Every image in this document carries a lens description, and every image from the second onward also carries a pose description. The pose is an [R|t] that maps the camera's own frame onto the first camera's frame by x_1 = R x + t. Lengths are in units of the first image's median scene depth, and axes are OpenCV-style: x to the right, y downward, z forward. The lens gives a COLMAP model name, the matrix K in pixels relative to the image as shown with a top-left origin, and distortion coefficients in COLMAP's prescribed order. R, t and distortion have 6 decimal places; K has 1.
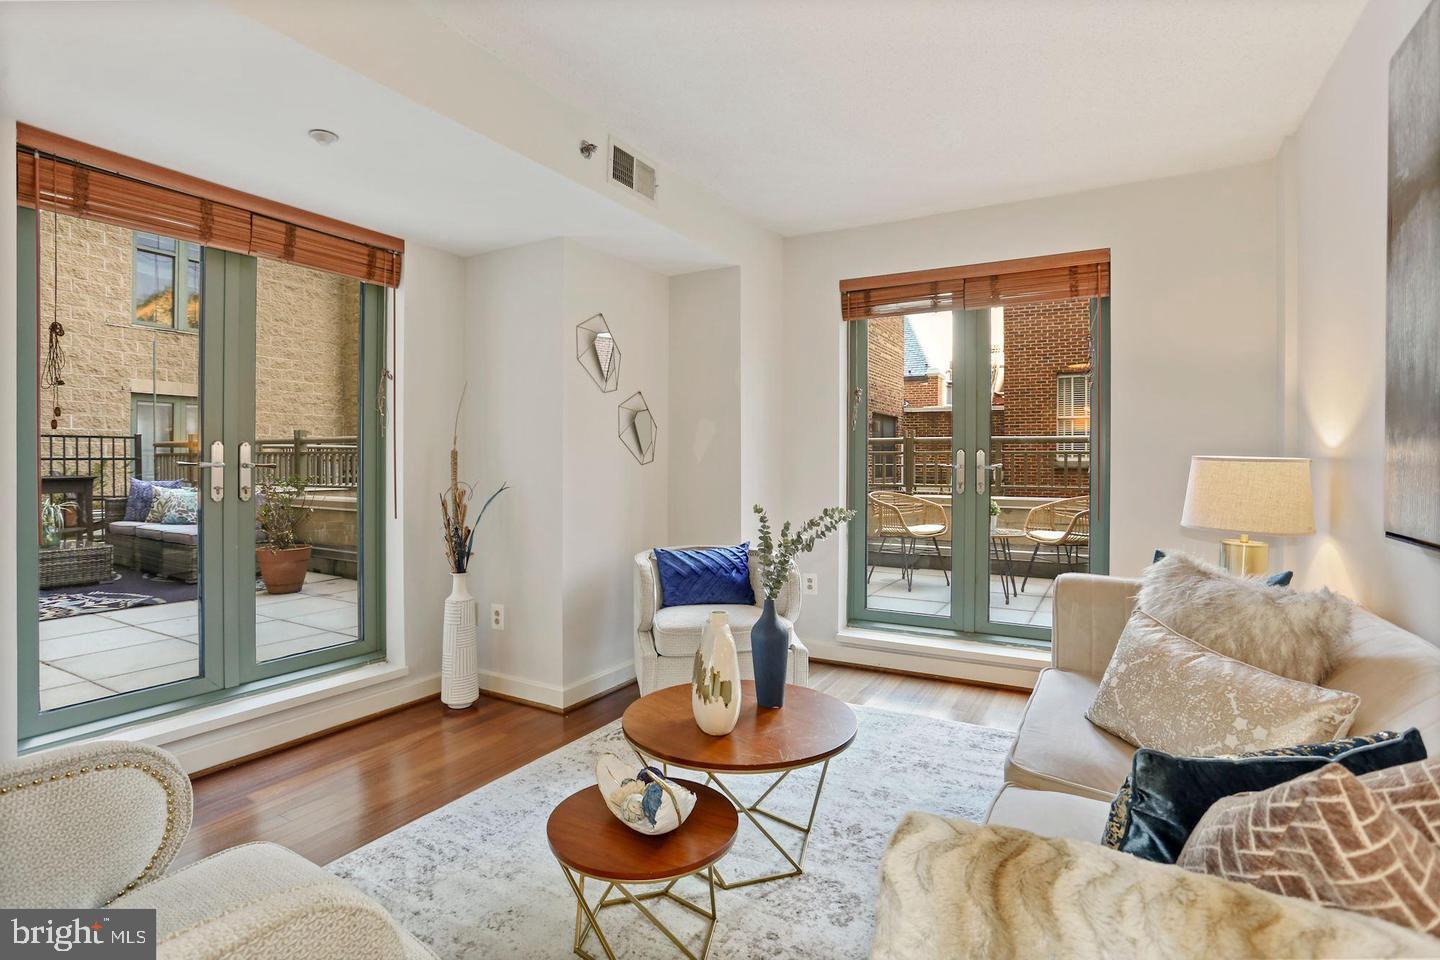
lens RADIAL K [[748.1, 0, 657.9], [0, 748.1, 461.8], [0, 0, 1]] dist [-0.080643, 0.053741]
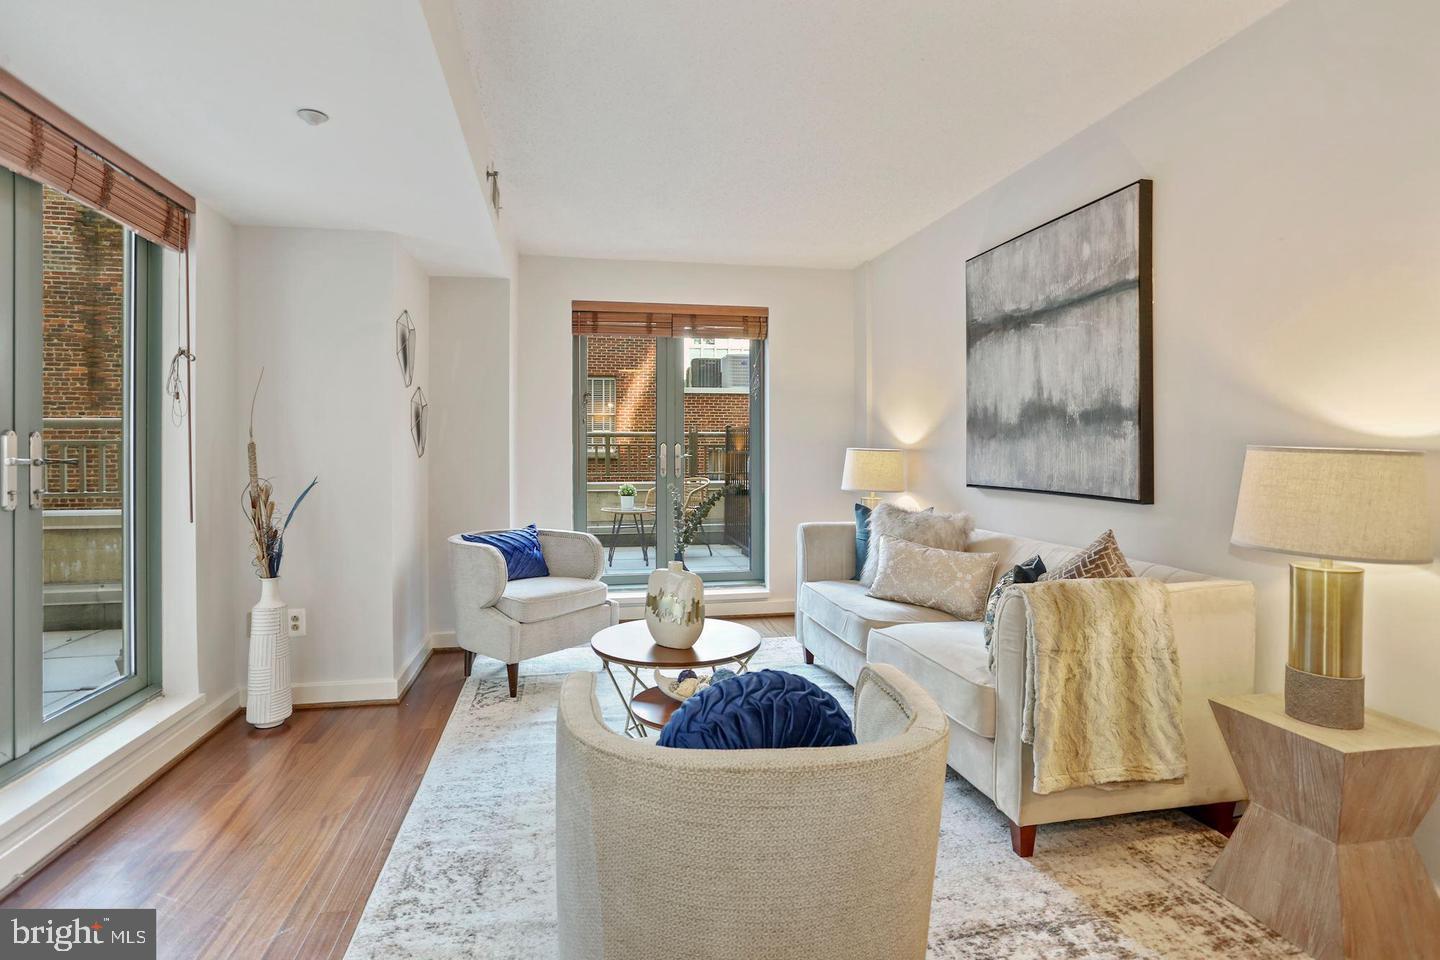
lens RADIAL K [[763.2, 0, 721.5], [0, 763.2, 447.3], [0, 0, 1]] dist [-0.003712, -0.000551]
pose [[0.731993, -0.000966, 0.681312, -0.499791], [0.007048, 0.999956, -0.006155, -0.000665], [-0.681276, 0.009308, 0.731967, -0.064074]]
